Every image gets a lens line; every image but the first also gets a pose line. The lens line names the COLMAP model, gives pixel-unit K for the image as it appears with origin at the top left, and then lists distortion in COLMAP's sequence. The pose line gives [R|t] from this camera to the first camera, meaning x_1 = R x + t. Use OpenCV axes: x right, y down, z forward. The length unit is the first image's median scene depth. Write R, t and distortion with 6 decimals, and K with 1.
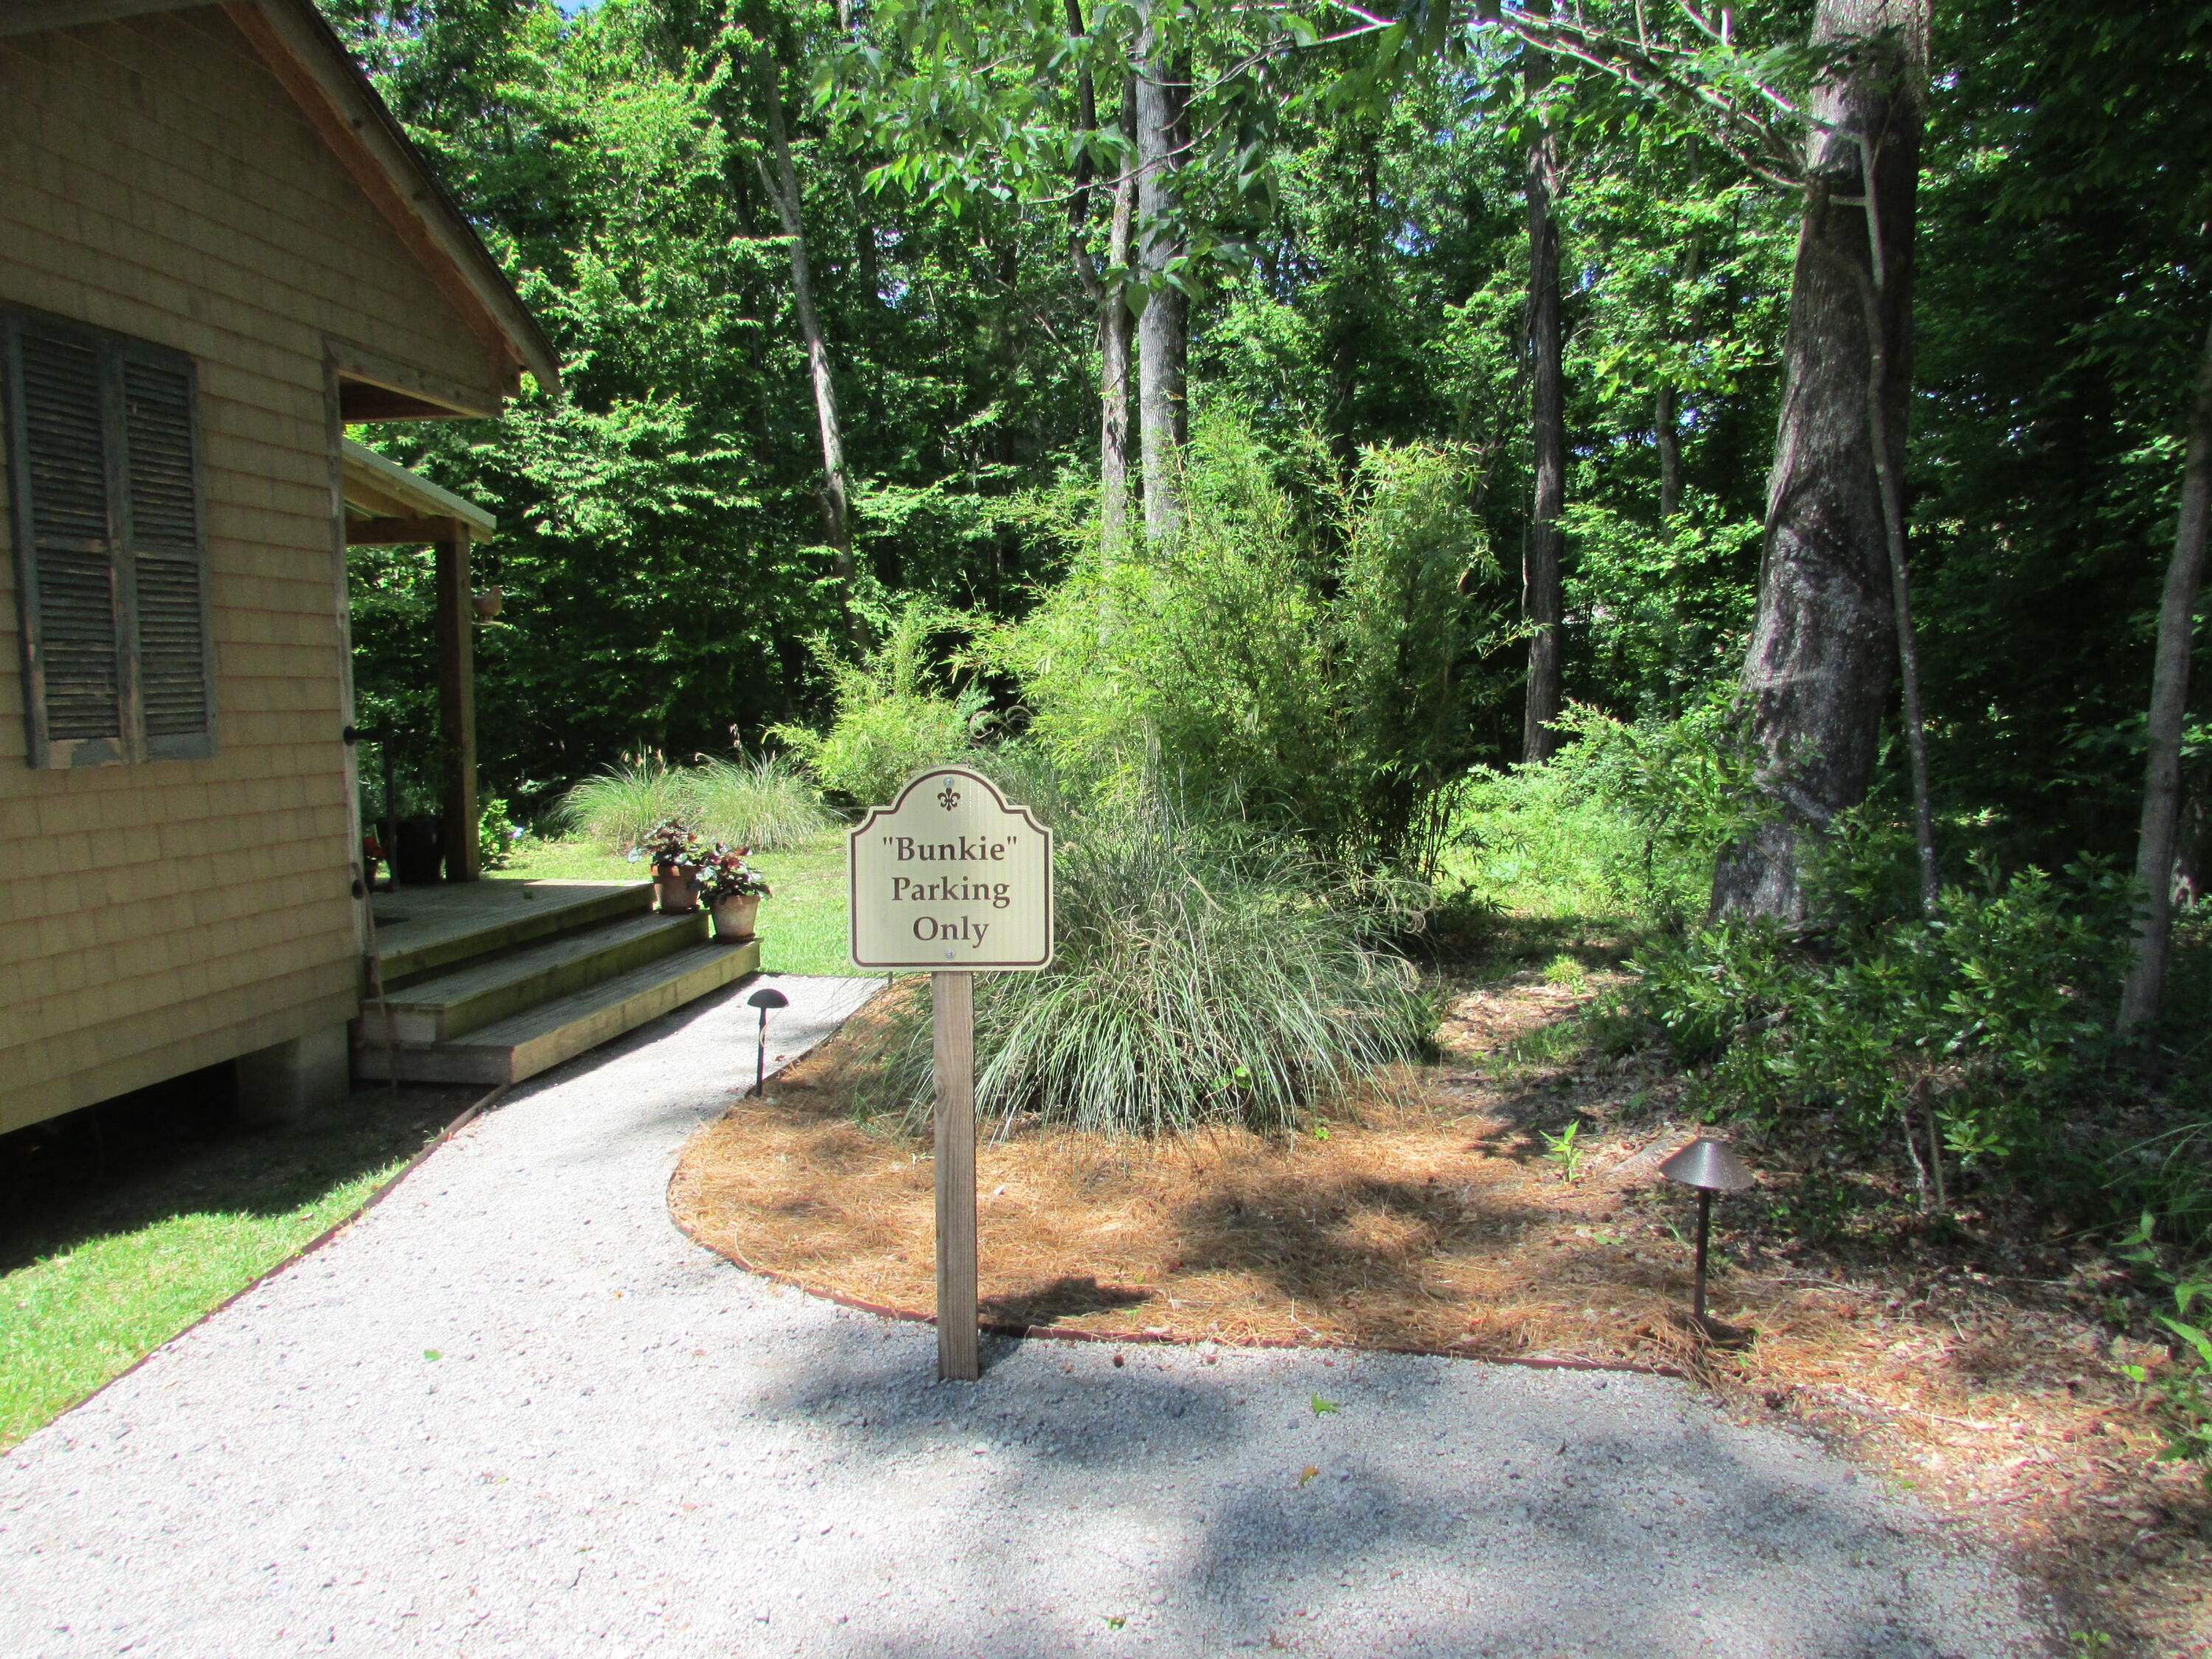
lens RADIAL K [[1583.6, 0, 1115.6], [0, 1583.6, 838.0], [0, 0, 1]] dist [-0.037266, 0.009822]
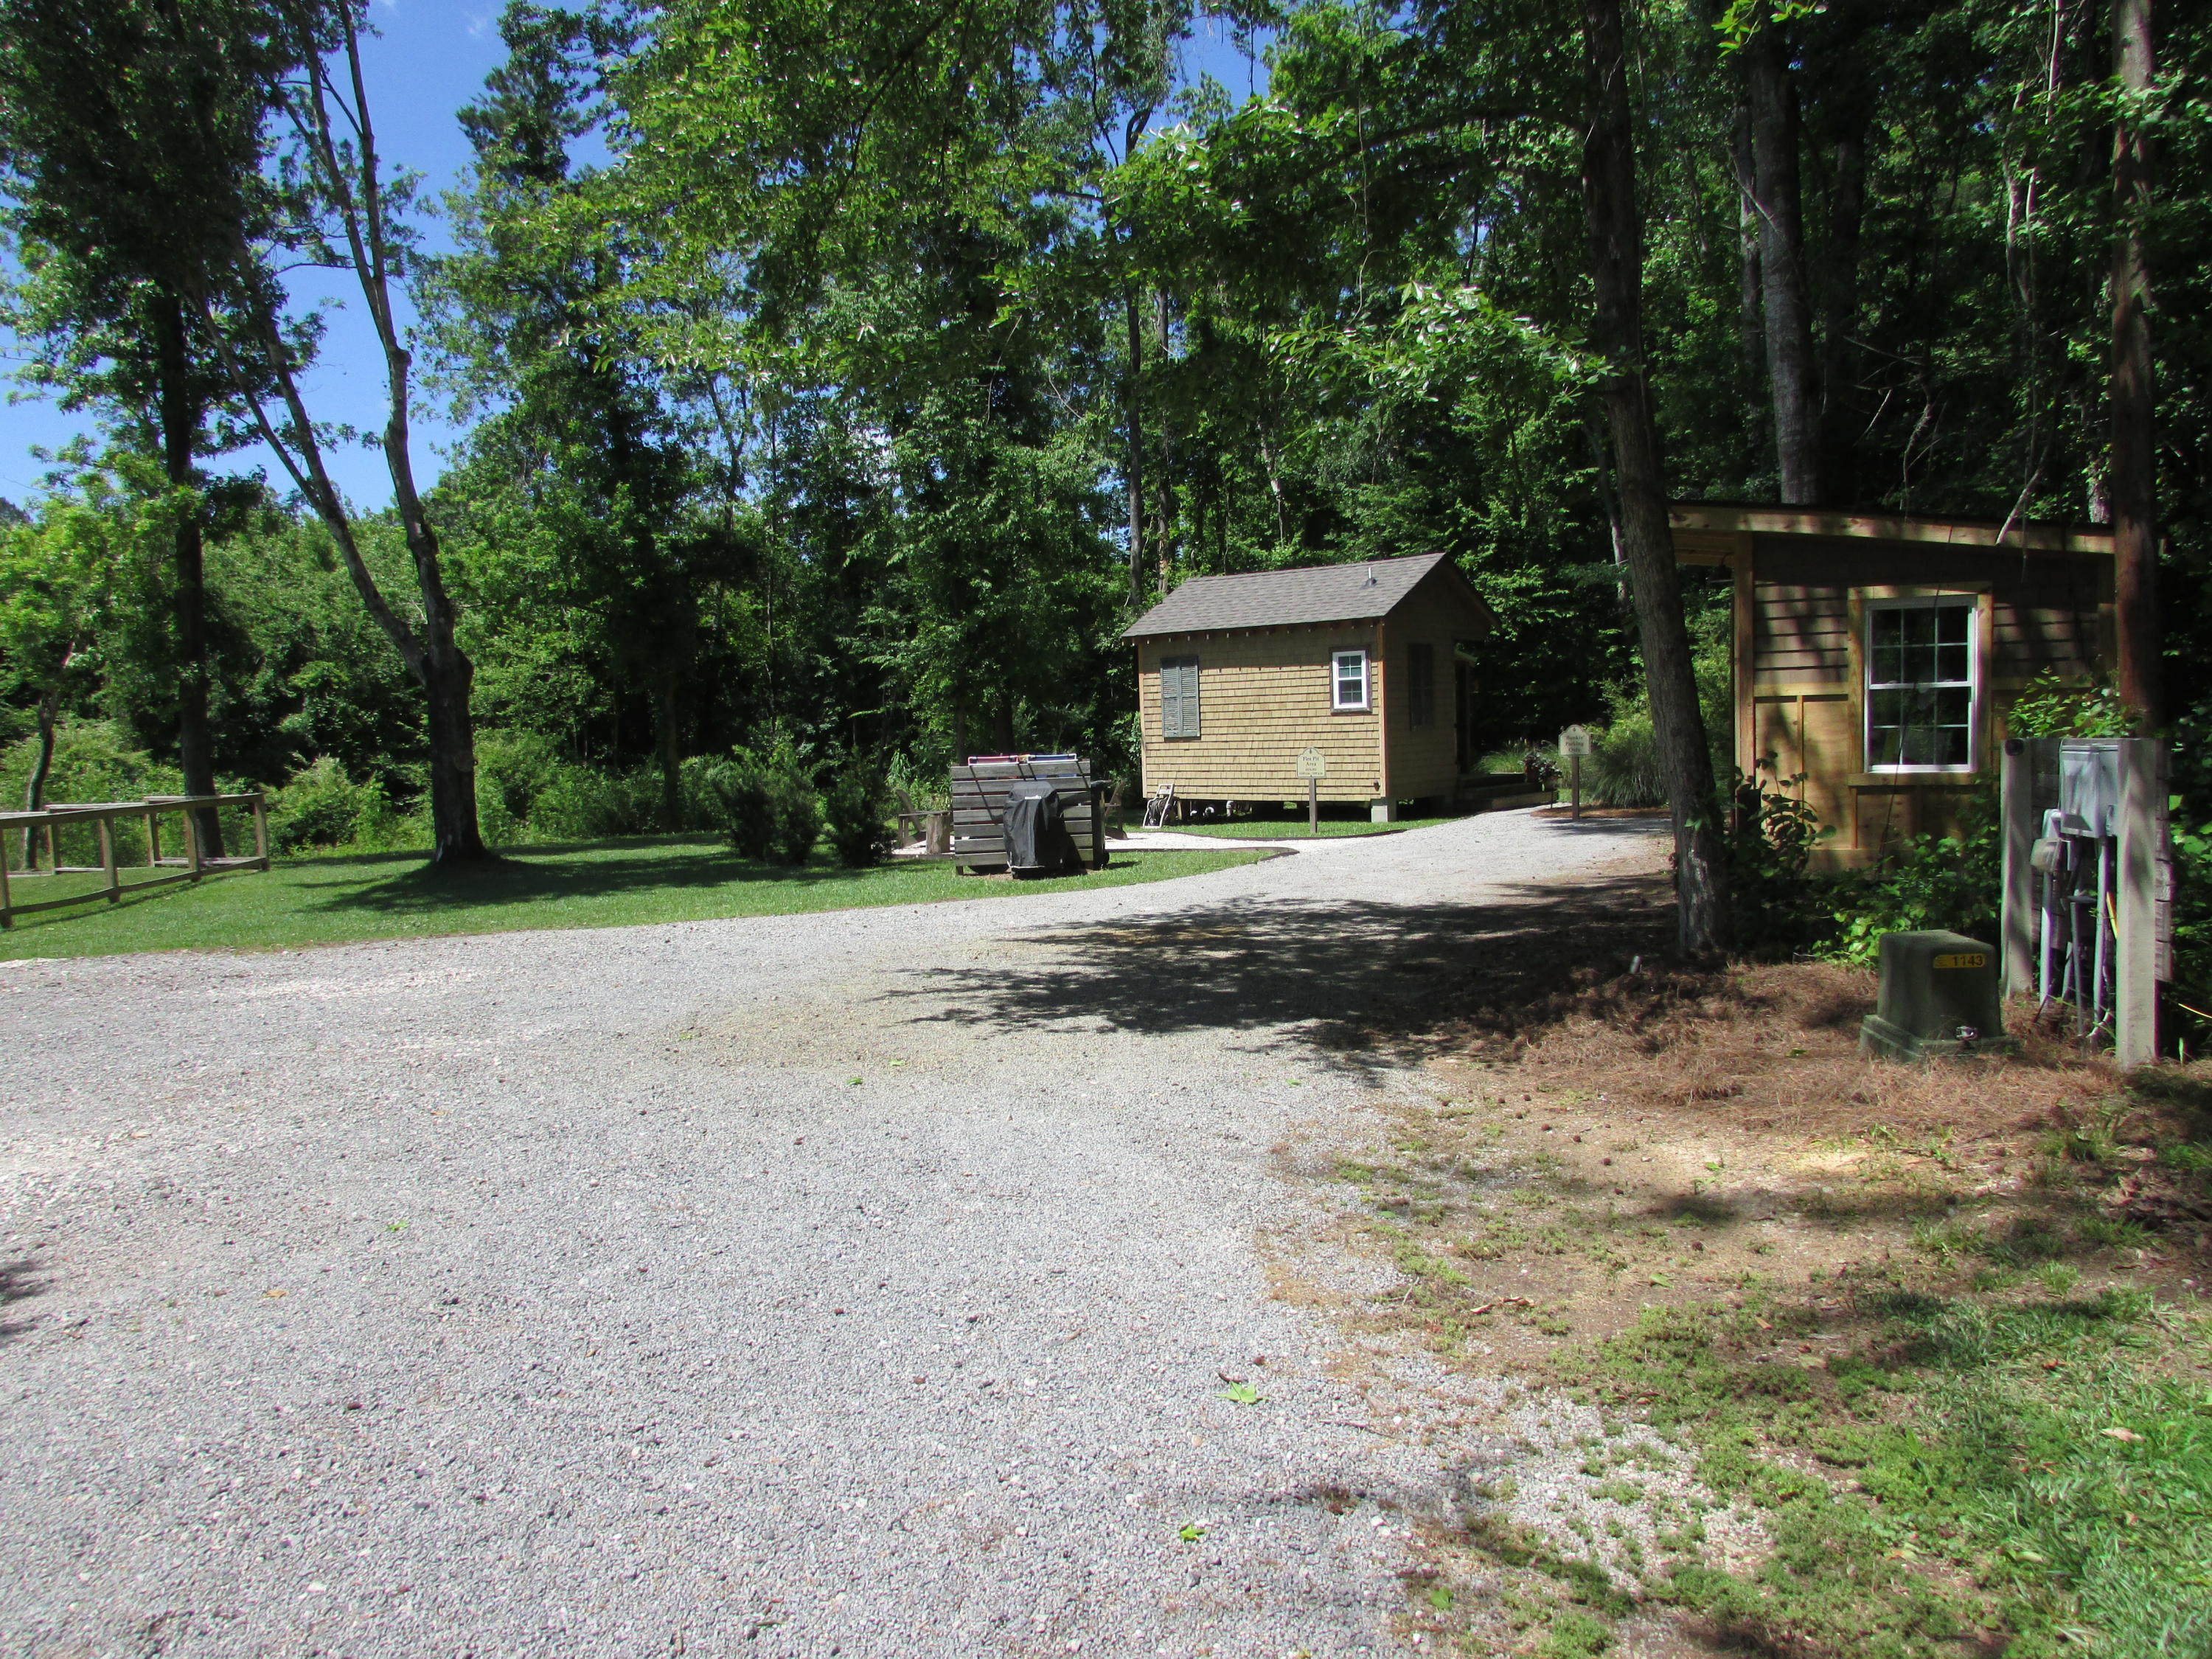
lens RADIAL K [[1583.6, 0, 1115.6], [0, 1583.6, 838.0], [0, 0, 1]] dist [-0.037266, 0.009822]
pose [[0.862431, 0.018188, -0.505848, 0.949643], [-0.021586, 0.999767, -0.000855, 0.282027], [0.505714, 0.011657, 0.862622, -3.383640]]
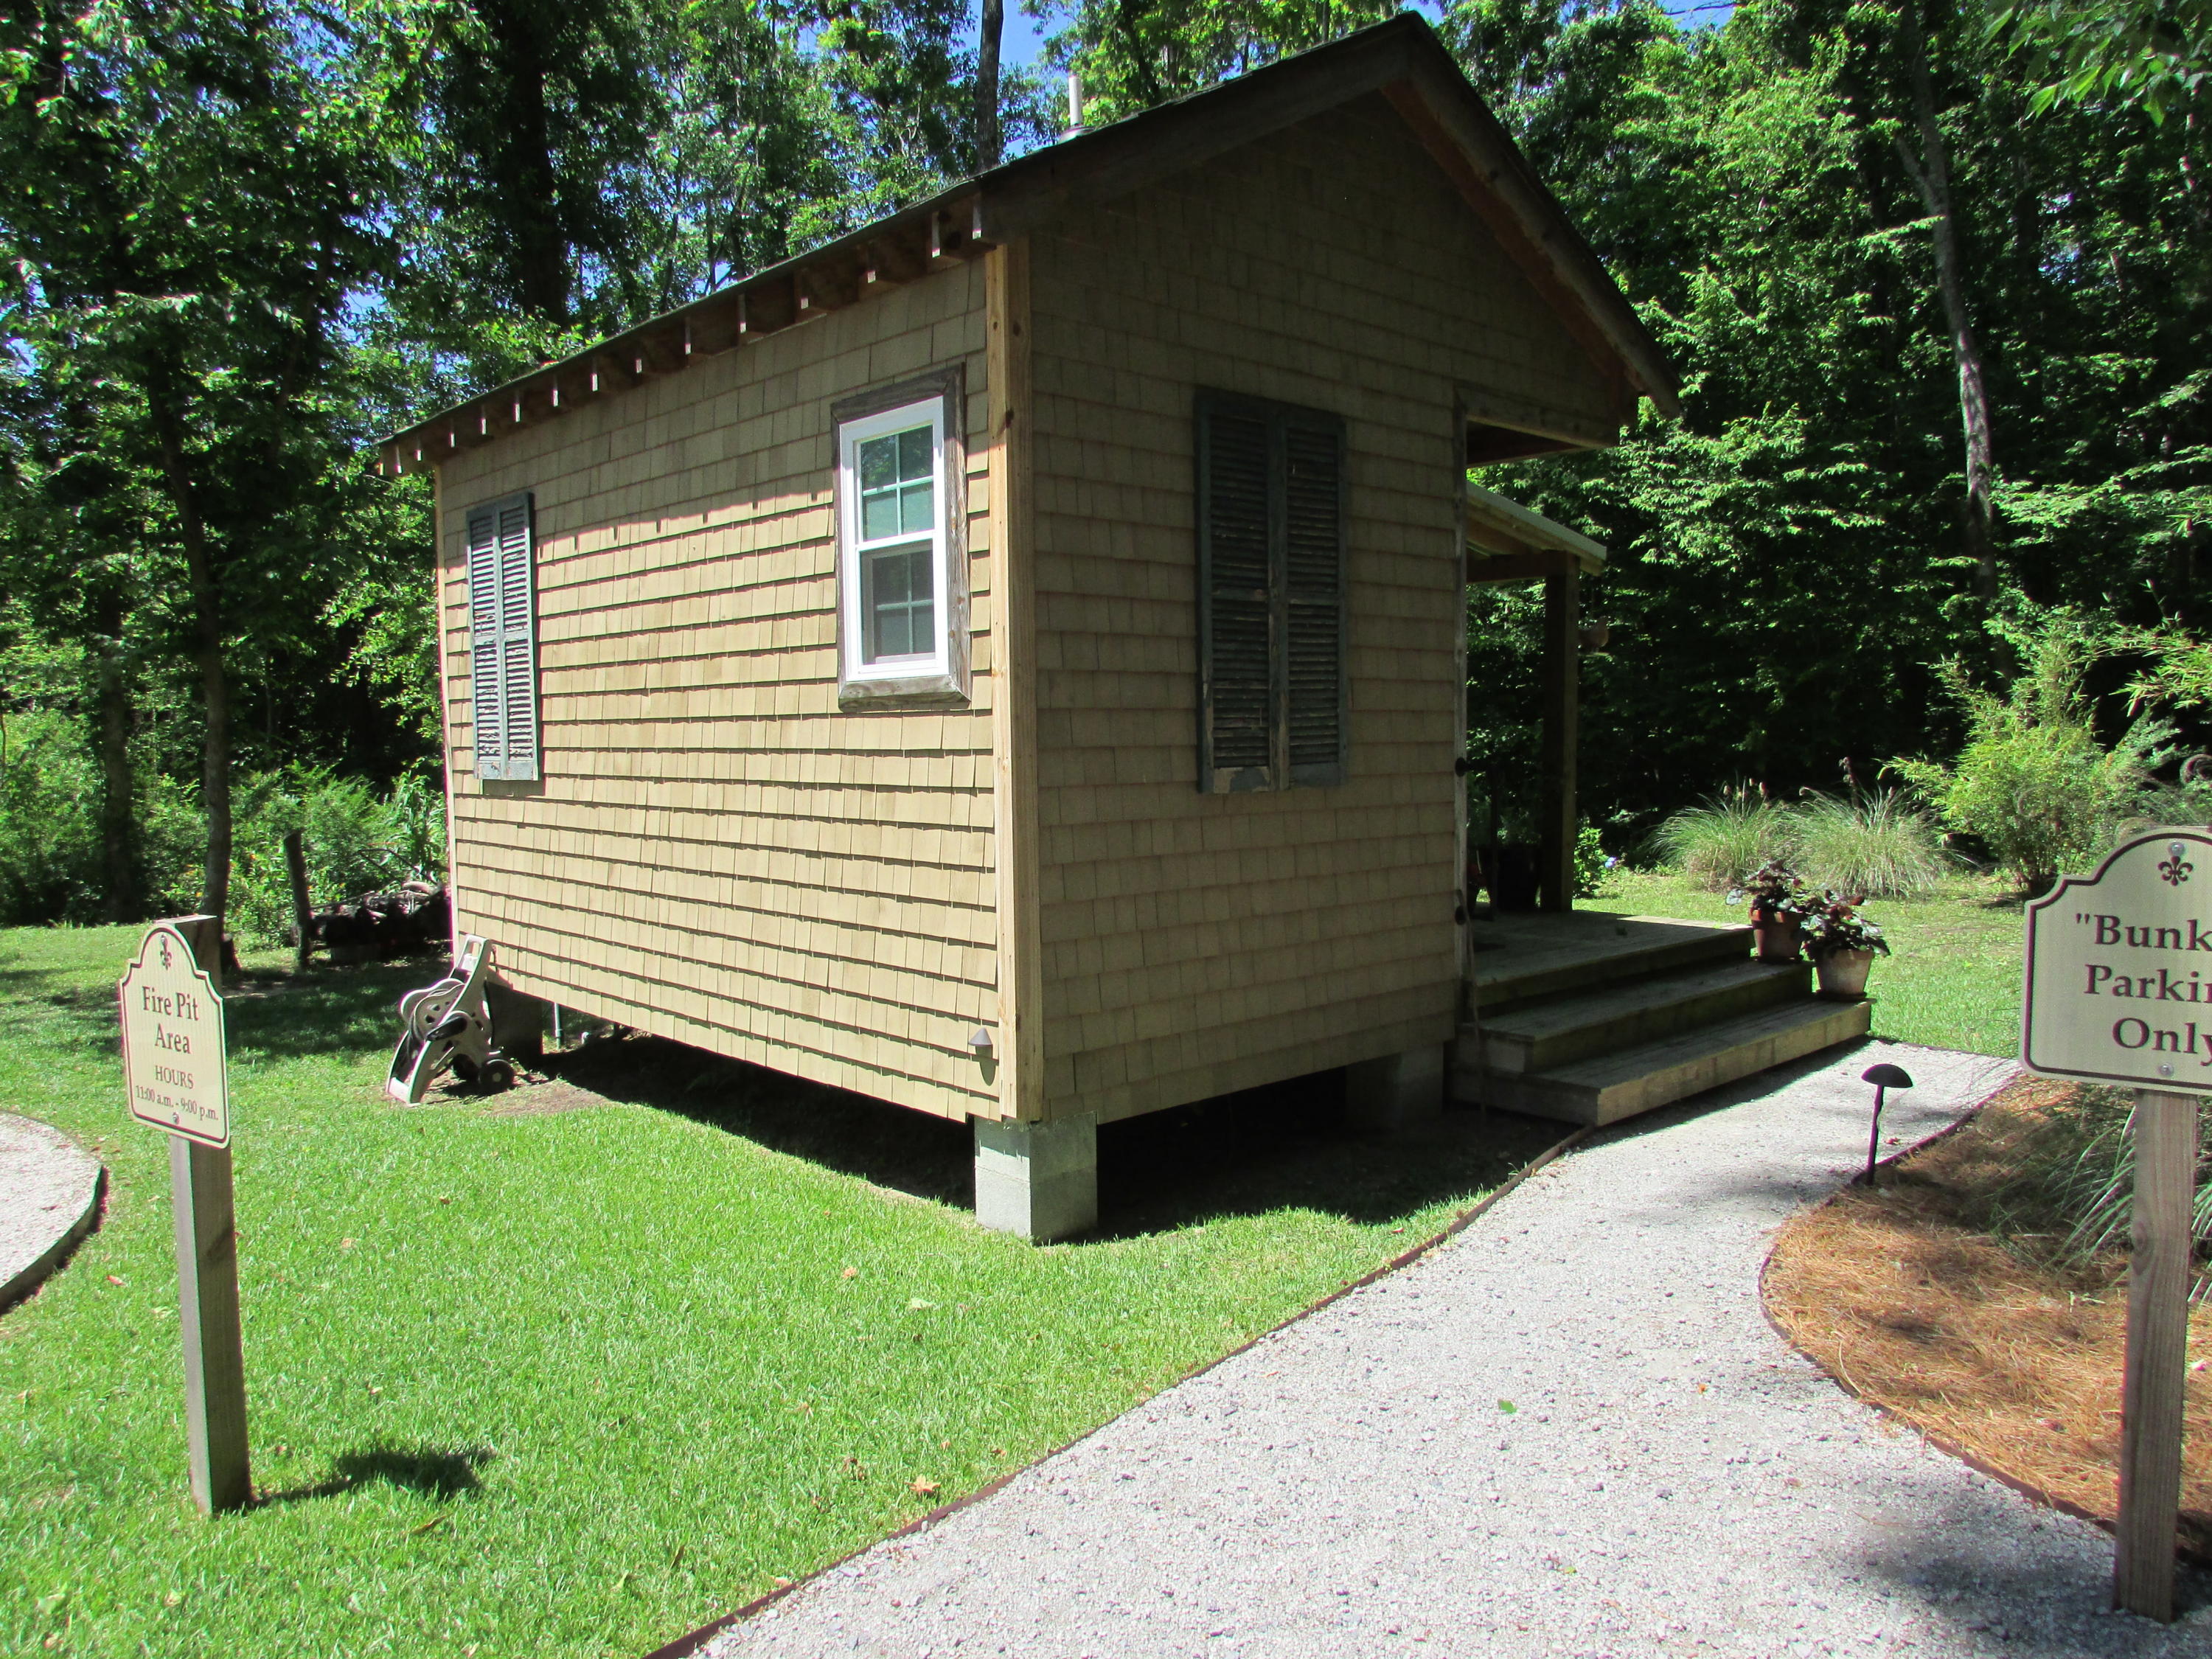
lens RADIAL K [[1583.6, 0, 1115.6], [0, 1583.6, 838.0], [0, 0, 1]] dist [-0.037266, 0.009822]
pose [[0.786743, 0.042236, -0.615834, -0.023116], [-0.052969, 0.998596, 0.000818, -0.007130], [0.615004, 0.031977, 0.787876, 0.039907]]
